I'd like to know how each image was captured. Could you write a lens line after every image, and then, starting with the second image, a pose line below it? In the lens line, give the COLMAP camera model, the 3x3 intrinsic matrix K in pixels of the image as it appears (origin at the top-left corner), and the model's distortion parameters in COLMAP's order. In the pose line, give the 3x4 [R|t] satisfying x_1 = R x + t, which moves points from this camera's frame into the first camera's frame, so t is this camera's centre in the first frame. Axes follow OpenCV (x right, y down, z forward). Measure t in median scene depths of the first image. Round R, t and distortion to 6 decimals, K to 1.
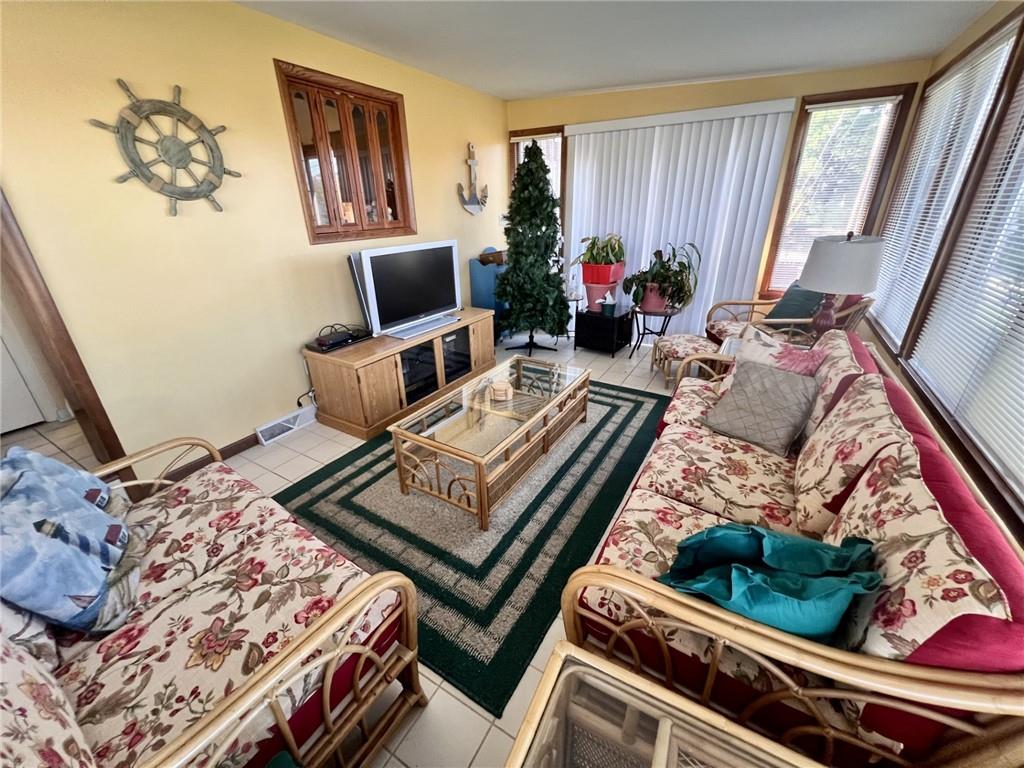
lens RADIAL K [[408.6, 0, 511.9], [0, 408.6, 381.6], [0, 0, 1]] dist [-0.001335, 0.000473]
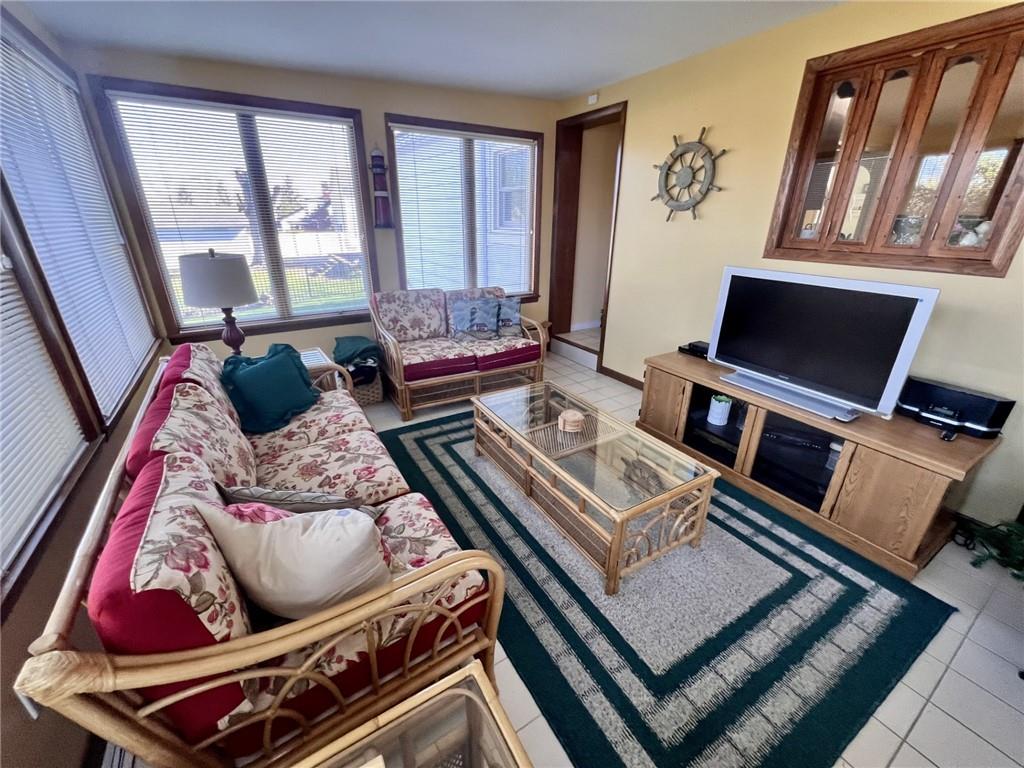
lens RADIAL K [[408.6, 0, 512.4], [0, 408.6, 381.6], [0, 0, 1]] dist [-0.001335, 0.000473]
pose [[-0.458124, 0.346909, -0.818399, 0.910320], [-0.351940, 0.774669, 0.525382, -0.580528], [0.816248, 0.528717, -0.232803, 1.289465]]
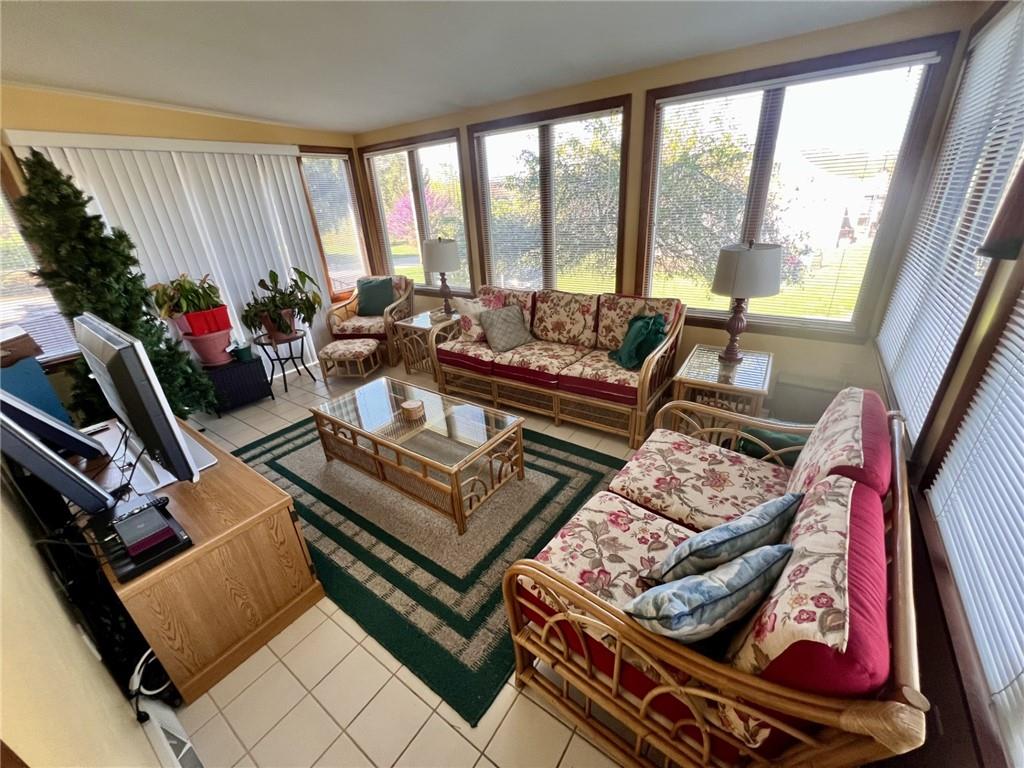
lens RADIAL K [[408.6, 0, 508.9], [0, 408.6, 382.1], [0, 0, 1]] dist [-0.001335, 0.000473]
pose [[0.081074, -0.393227, 0.915860, -1.120517], [0.448280, 0.835087, 0.318865, -0.309519], [-0.890209, 0.384710, 0.243980, 0.618404]]
